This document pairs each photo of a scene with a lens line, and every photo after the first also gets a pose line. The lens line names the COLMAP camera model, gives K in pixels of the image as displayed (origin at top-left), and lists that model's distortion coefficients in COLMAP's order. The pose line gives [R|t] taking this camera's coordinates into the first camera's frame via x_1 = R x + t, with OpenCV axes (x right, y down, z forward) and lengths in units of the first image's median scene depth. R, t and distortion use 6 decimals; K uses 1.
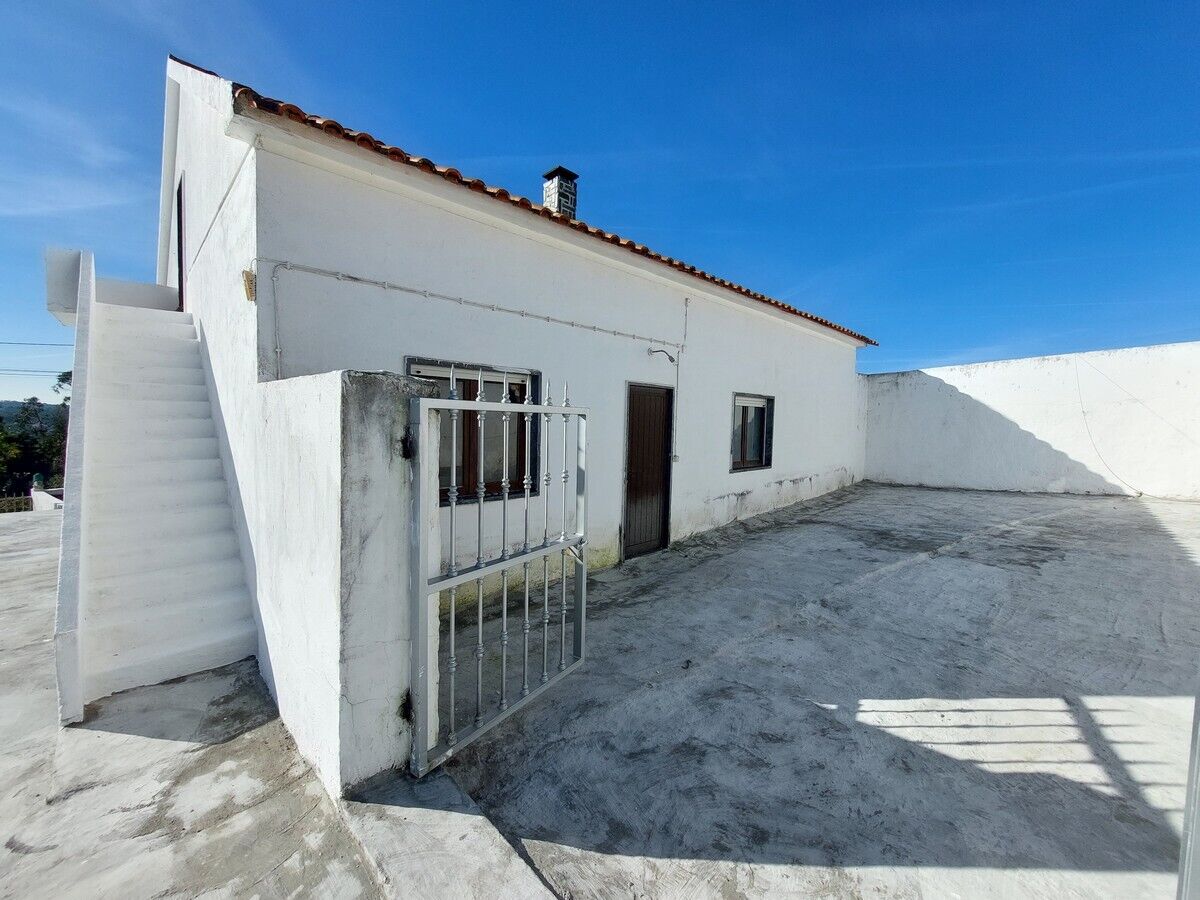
lens RADIAL K [[485.8, 0, 608.8], [0, 485.8, 447.4], [0, 0, 1]] dist [-0.015029, -0.000264]
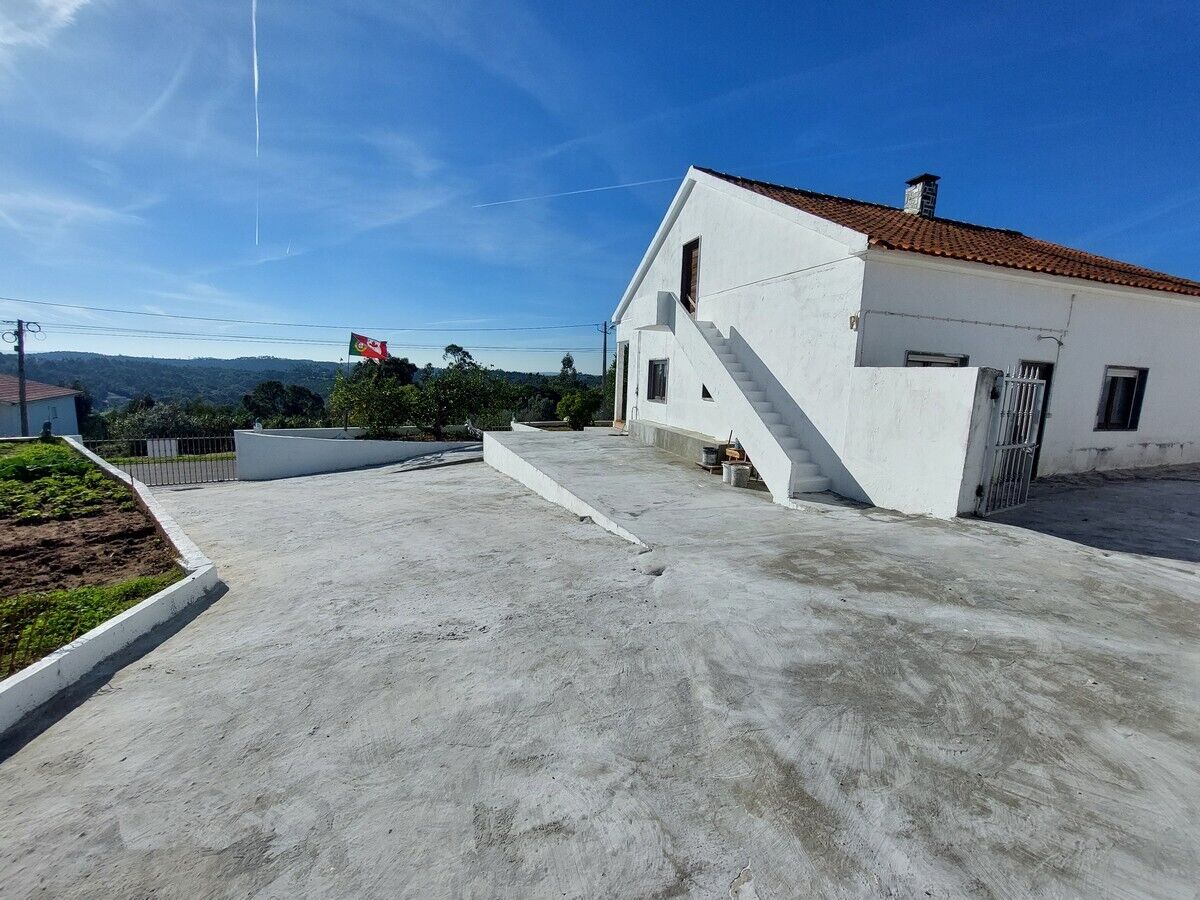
lens RADIAL K [[485.8, 0, 598.1], [0, 485.8, 450.1], [0, 0, 1]] dist [-0.015029, -0.000264]
pose [[0.884535, 0.077407, -0.460007, -0.301051], [-0.040367, 0.995138, 0.089836, 0.042173], [0.464724, -0.060894, 0.883359, -0.658378]]
